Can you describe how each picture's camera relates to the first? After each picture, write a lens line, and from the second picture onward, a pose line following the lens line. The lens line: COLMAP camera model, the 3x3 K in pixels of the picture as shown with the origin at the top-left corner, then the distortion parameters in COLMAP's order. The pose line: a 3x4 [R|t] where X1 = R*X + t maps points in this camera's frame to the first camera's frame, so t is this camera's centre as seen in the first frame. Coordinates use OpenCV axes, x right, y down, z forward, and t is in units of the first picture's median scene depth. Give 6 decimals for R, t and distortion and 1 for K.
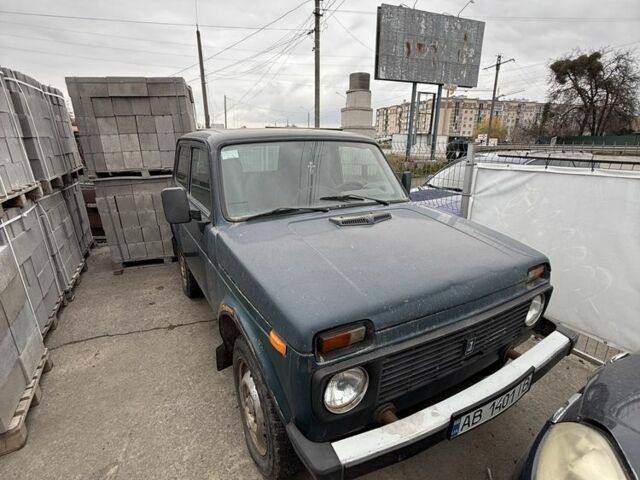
lens RADIAL K [[328.5, 0, 320.0], [0, 328.5, 240.0], [0, 0, 1]] dist [0.000369, -0.000194]
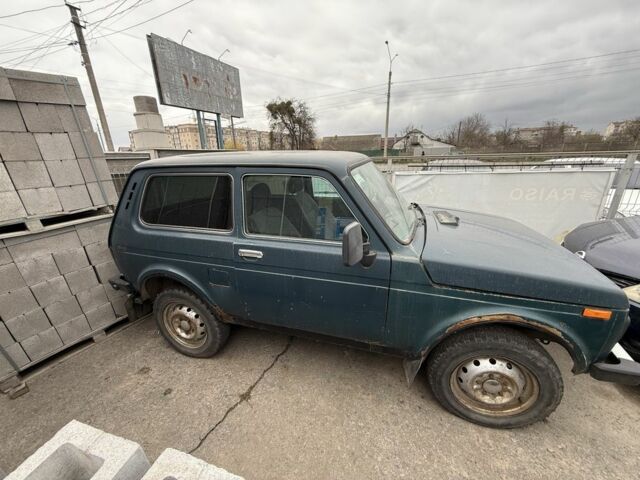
lens RADIAL K [[249.4, 0, 320.0], [0, 249.4, 242.4], [0, 0, 1]] dist [0.000683, 0.000227]
pose [[0.728966, -0.248496, 0.637855, -0.092167], [0.228516, 0.966672, 0.115441, -0.020344], [-0.645283, 0.061607, 0.761456, 0.056762]]
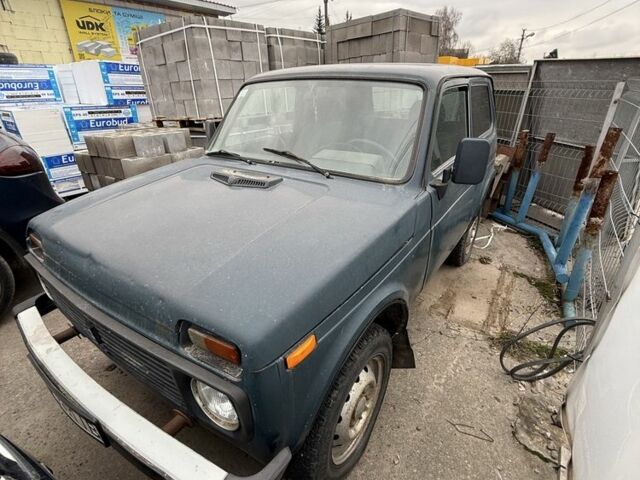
lens RADIAL K [[328.5, 0, 320.0], [0, 328.5, 240.0], [0, 0, 1]] dist [0.000369, -0.000194]
pose [[0.463044, 0.381345, -0.800104, 0.091677], [-0.256832, 0.921710, 0.290669, -0.020691], [0.848309, 0.070899, 0.524734, 0.072476]]
